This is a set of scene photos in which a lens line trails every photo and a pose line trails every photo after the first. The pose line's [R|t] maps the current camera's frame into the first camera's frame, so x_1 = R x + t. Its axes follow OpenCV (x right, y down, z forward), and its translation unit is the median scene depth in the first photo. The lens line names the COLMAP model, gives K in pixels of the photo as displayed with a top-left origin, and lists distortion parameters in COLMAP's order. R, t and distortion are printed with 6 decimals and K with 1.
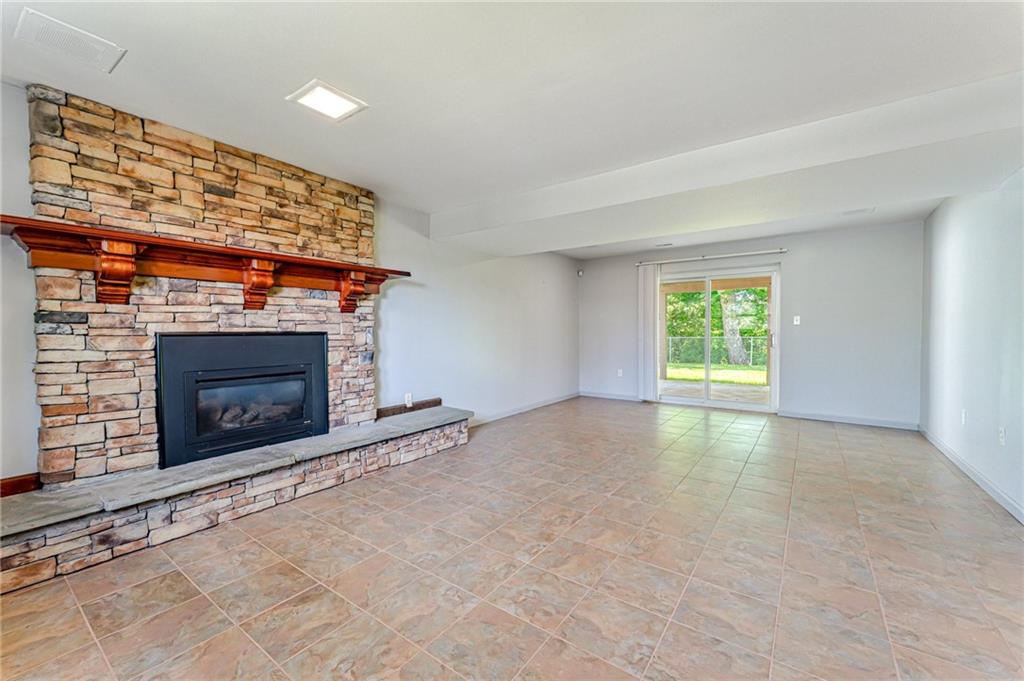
lens RADIAL K [[413.0, 0, 508.6], [0, 413.0, 339.0], [0, 0, 1]] dist [-0.000768, -0.000064]
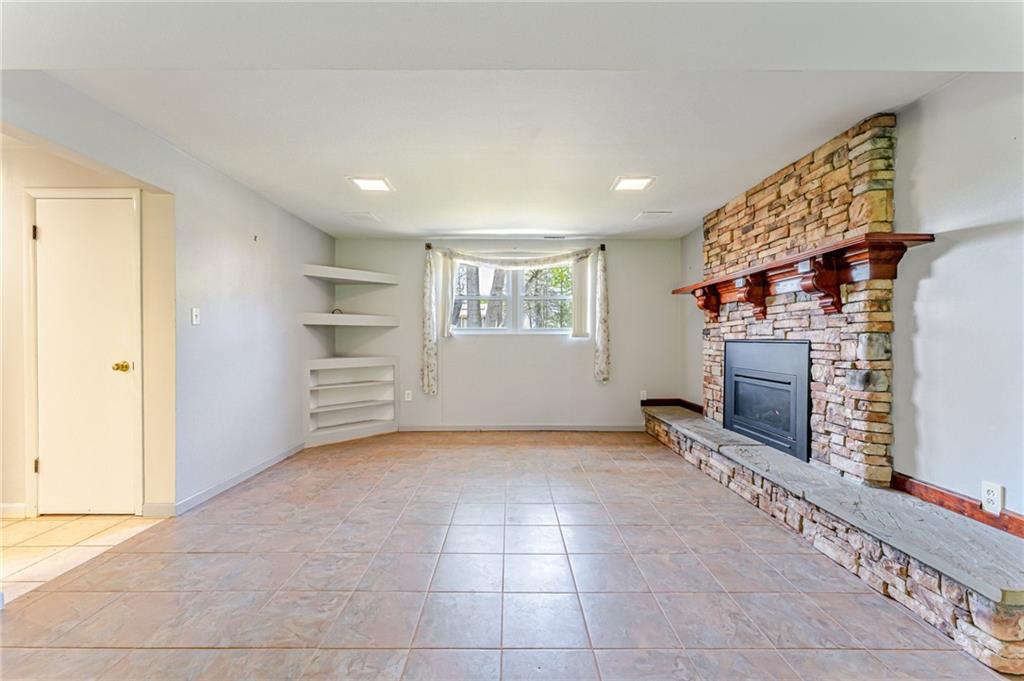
lens RADIAL K [[413.0, 0, 508.6], [0, 413.0, 339.0], [0, 0, 1]] dist [-0.000768, -0.000064]
pose [[-0.807964, 0.004328, -0.589216, 0.528034], [-0.008045, 0.999799, 0.018376, -0.029285], [0.589177, 0.019587, -0.807767, 1.300644]]
